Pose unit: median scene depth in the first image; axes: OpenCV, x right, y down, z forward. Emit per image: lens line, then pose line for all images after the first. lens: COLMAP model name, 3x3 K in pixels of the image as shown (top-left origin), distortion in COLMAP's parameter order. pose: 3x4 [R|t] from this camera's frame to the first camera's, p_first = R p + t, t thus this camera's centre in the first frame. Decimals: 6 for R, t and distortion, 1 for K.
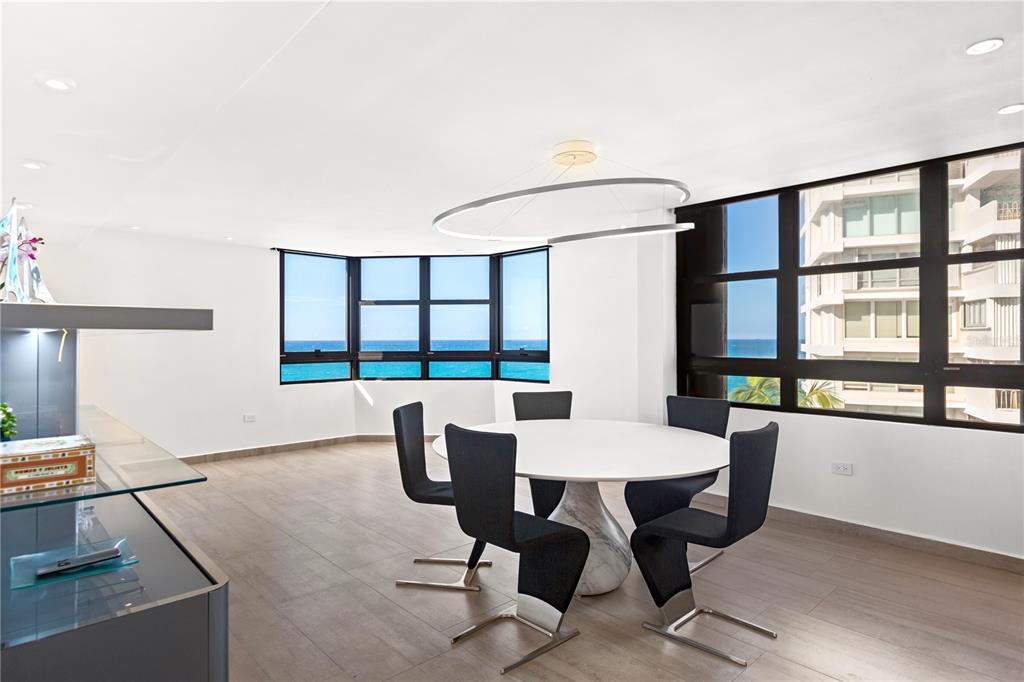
lens RADIAL K [[590.9, 0, 512.0], [0, 590.9, 341.0], [0, 0, 1]] dist [0.000003, 0.000514]
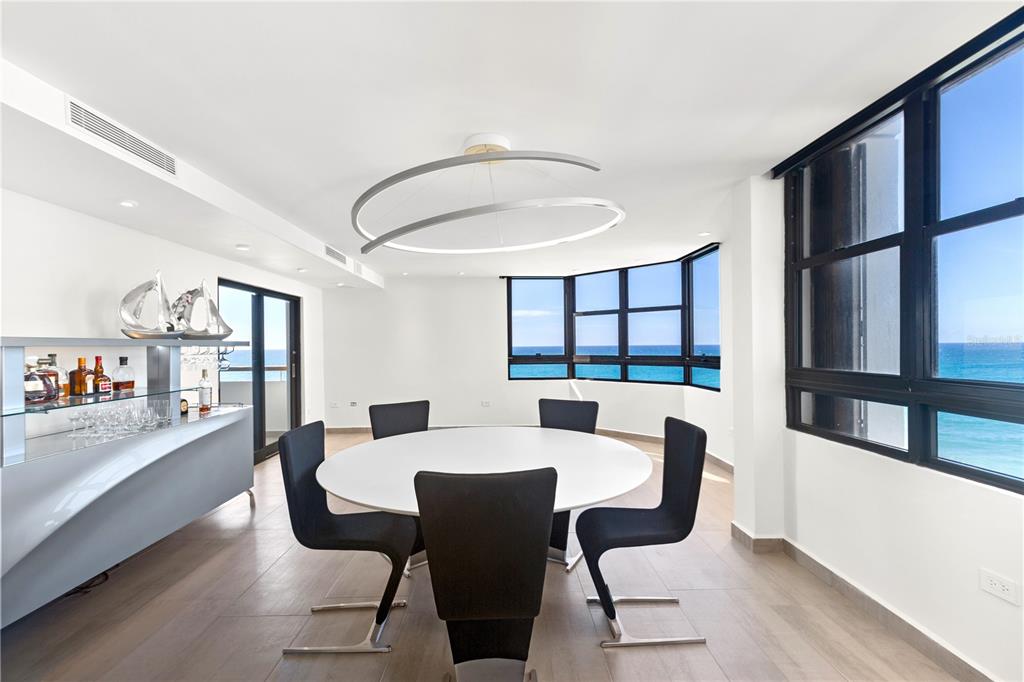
lens RADIAL K [[471.6, 0, 512.0], [0, 471.6, 341.0], [0, 0, 1]] dist [0.000236, 0.000316]
pose [[0.729572, -0.010170, -0.683828, 0.301582], [0.004984, 0.999942, -0.009554, -0.002532], [0.683885, 0.003562, 0.729581, 0.221247]]
